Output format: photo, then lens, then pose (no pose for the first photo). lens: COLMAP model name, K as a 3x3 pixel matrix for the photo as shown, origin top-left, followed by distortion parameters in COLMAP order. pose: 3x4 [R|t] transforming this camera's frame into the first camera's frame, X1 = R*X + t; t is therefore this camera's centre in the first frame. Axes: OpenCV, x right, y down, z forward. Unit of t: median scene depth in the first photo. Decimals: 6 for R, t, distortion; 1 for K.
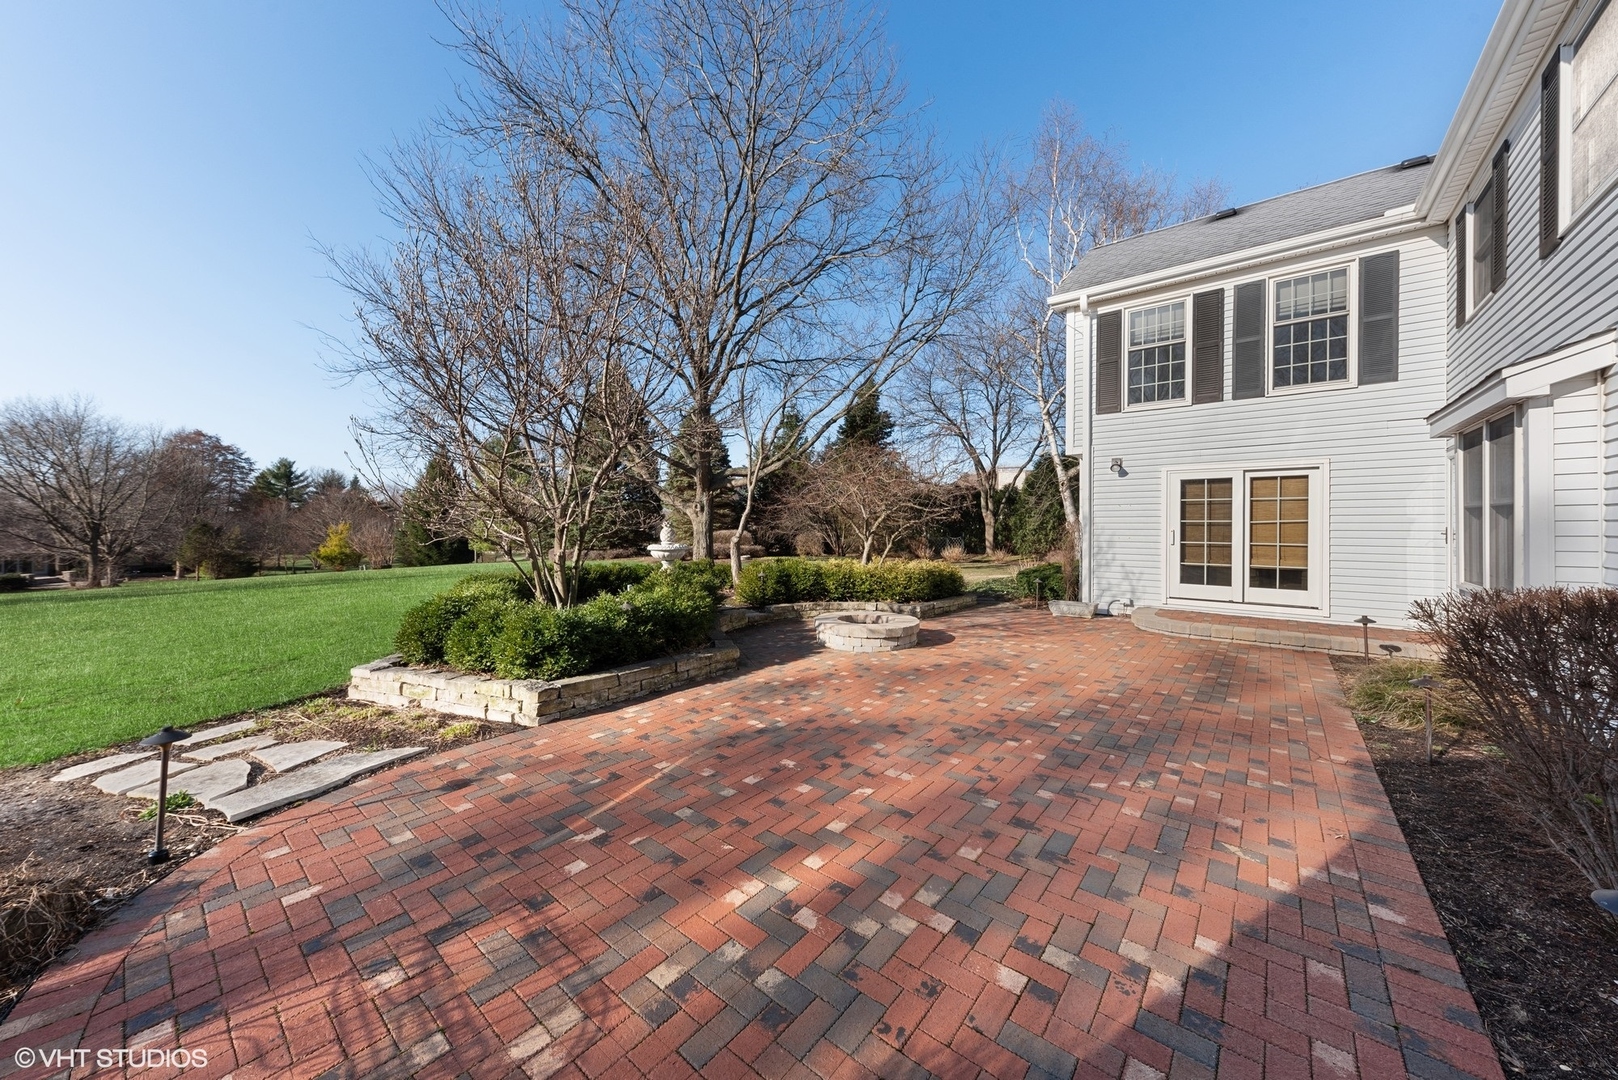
lens RADIAL K [[567.8, 0, 809.4], [0, 567.8, 519.7], [0, 0, 1]] dist [-0.000147, -0.000047]
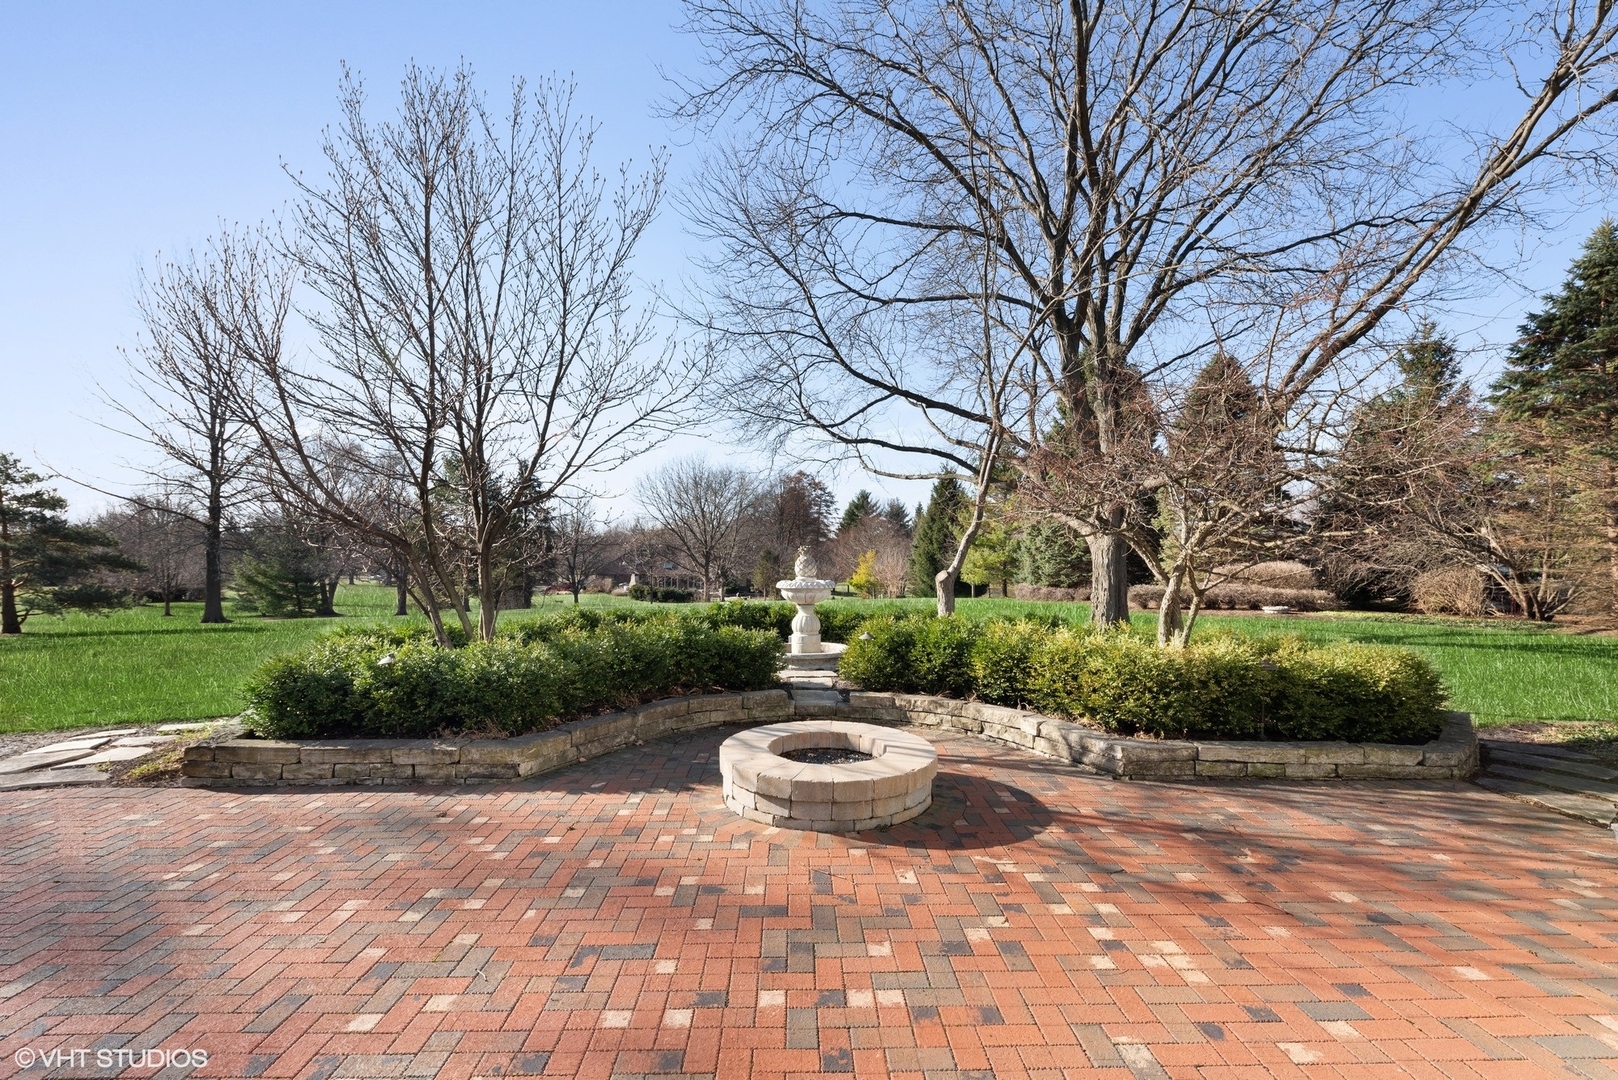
lens RADIAL K [[728.8, 0, 809.0], [0, 728.8, 540.0], [0, 0, 1]] dist [0.010805, 0.000114]
pose [[0.646058, -0.012422, -0.763188, 0.442128], [0.005178, 0.999916, -0.011891, 0.004553], [0.763271, 0.003730, 0.646068, 0.457084]]
